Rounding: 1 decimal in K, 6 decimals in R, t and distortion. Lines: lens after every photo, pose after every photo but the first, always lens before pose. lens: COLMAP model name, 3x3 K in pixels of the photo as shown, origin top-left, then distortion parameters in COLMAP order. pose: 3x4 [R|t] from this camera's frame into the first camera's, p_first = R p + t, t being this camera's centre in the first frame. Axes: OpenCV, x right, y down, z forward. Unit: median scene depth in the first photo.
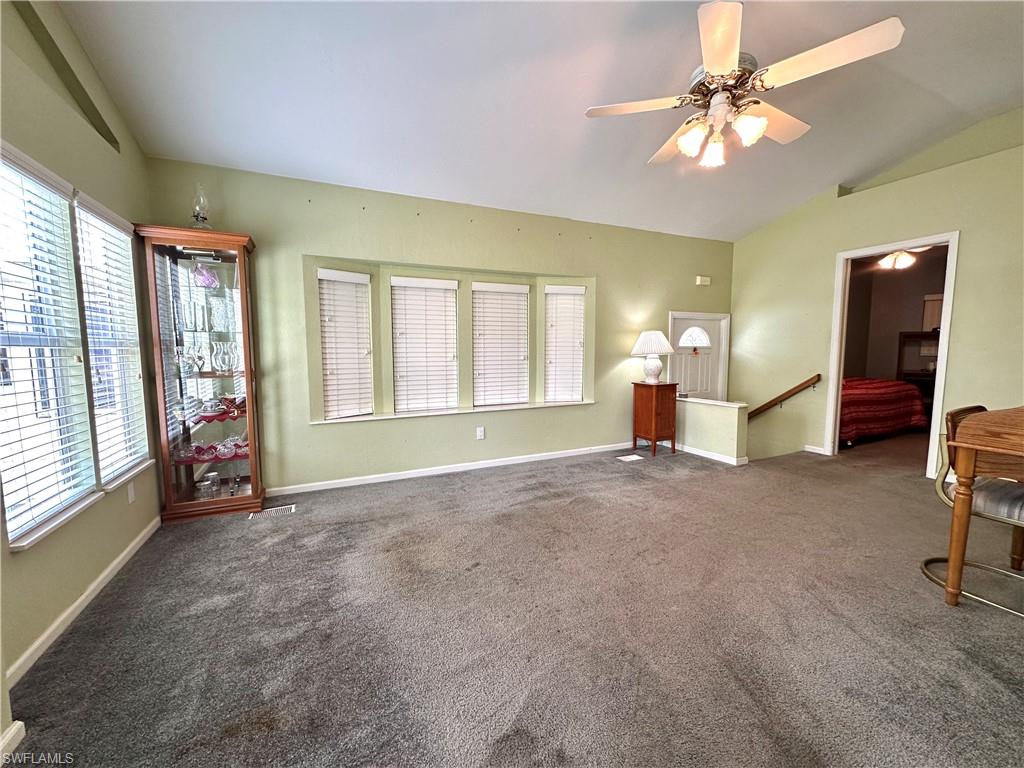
lens RADIAL K [[406.9, 0, 508.4], [0, 406.9, 386.3], [0, 0, 1]] dist [-0.011497, 0.002532]
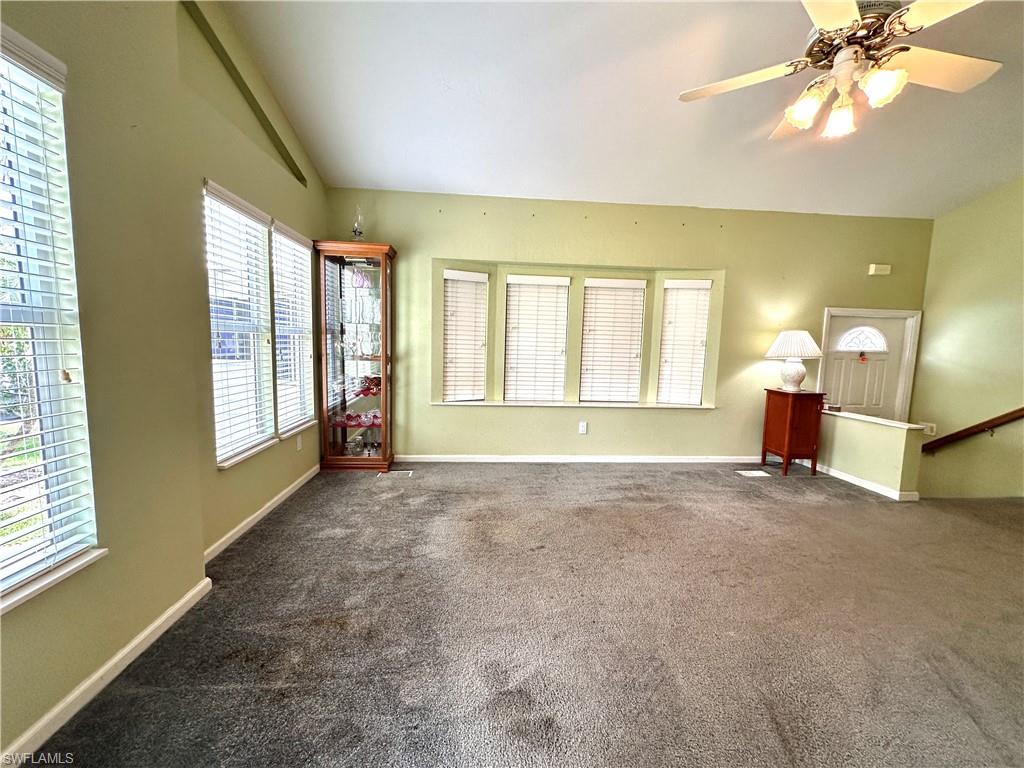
lens RADIAL K [[406.9, 0, 508.4], [0, 406.9, 386.3], [0, 0, 1]] dist [-0.011497, 0.002532]
pose [[0.936655, 0.067475, -0.343692, 0.115633], [-0.063676, 0.997721, 0.022342, 0.001481], [0.344417, 0.000959, 0.938816, -0.016605]]
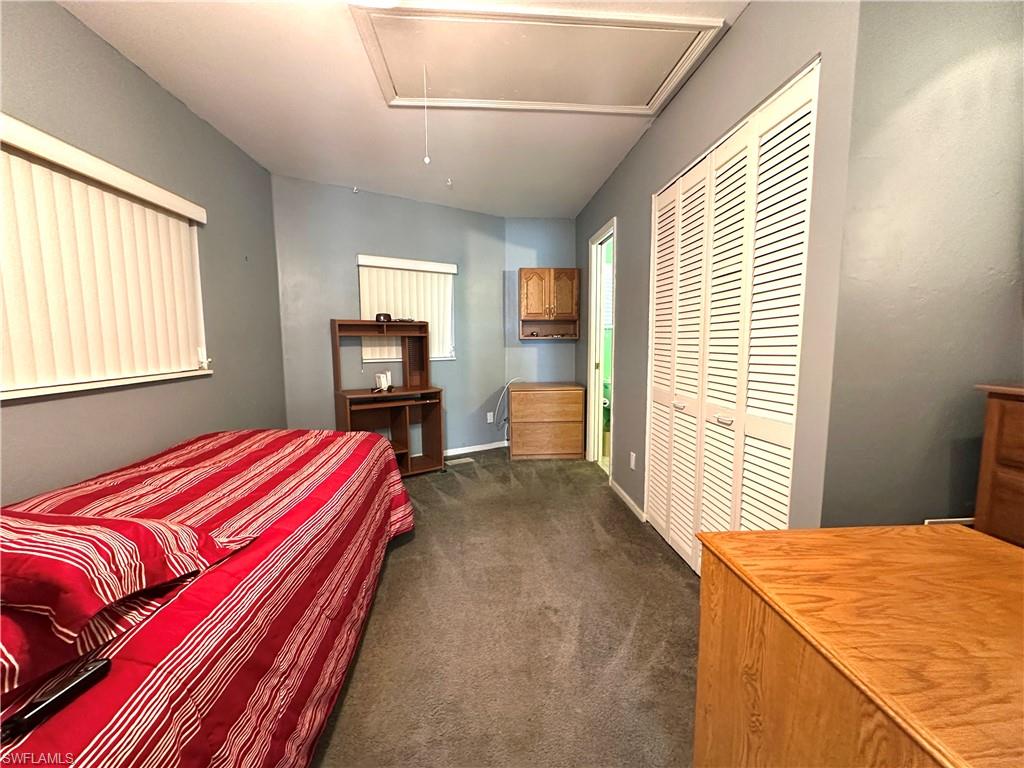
lens RADIAL K [[406.9, 0, 508.4], [0, 406.9, 386.3], [0, 0, 1]] dist [-0.011497, 0.002532]
pose [[0.339330, -0.097343, 0.935617, 1.046061], [0.093014, 0.993229, 0.069602, -0.121237], [-0.936058, 0.063407, 0.346086, 1.148125]]
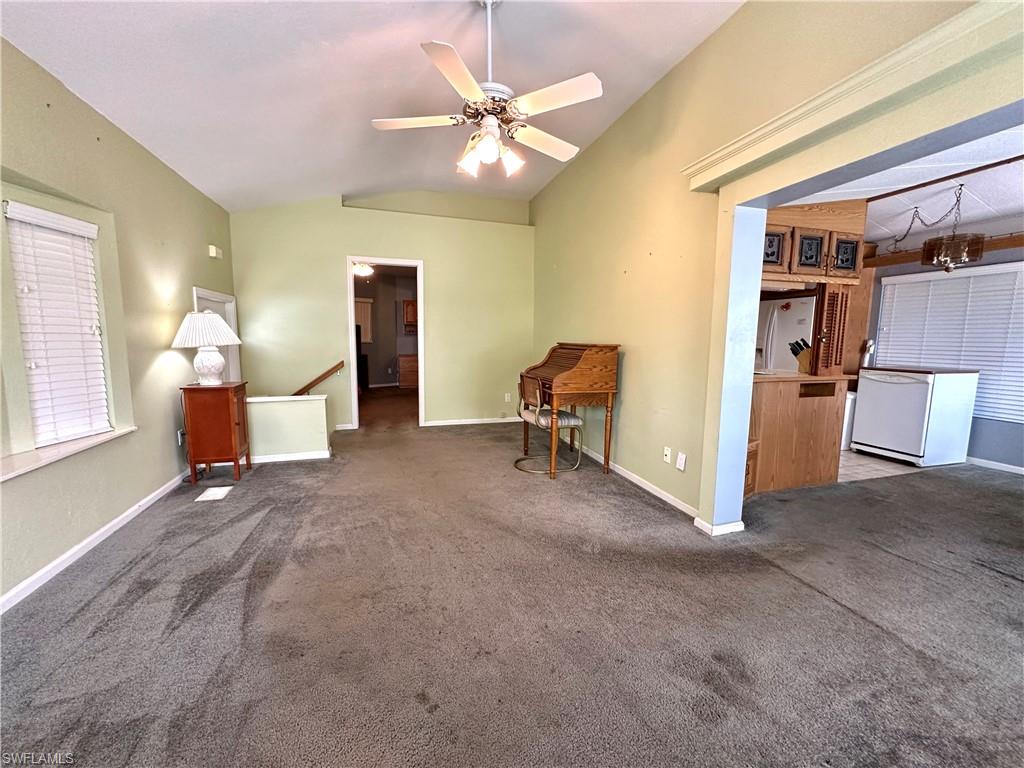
lens RADIAL K [[411.8, 0, 510.2], [0, 411.8, 385.1], [0, 0, 1]] dist [-0.008503, 0.000179]
pose [[0.127351, -0.110695, 0.985661, -0.403107], [0.081898, 0.991533, 0.100773, -0.050532], [-0.988471, 0.067891, 0.135338, 0.492694]]
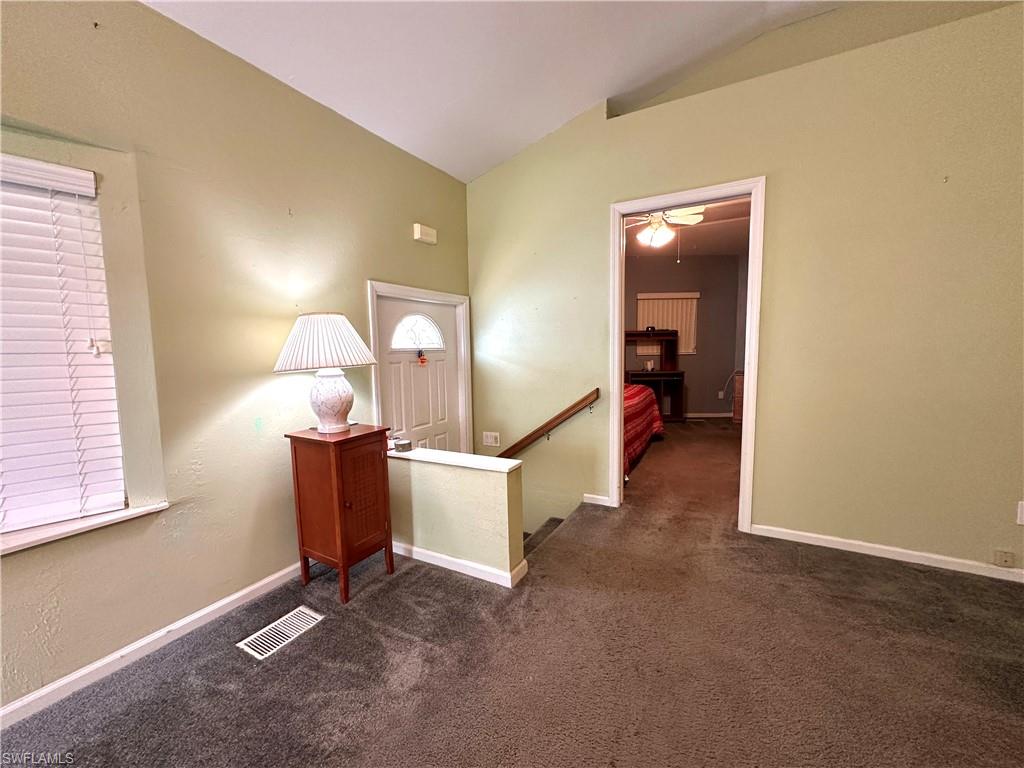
lens RADIAL K [[406.9, 0, 508.4], [0, 406.9, 386.3], [0, 0, 1]] dist [-0.011497, 0.002532]
pose [[0.810824, -0.063662, 0.581818, 0.336865], [0.068667, 0.997549, 0.013456, -0.066639], [-0.581248, 0.029042, 0.813208, 0.695872]]
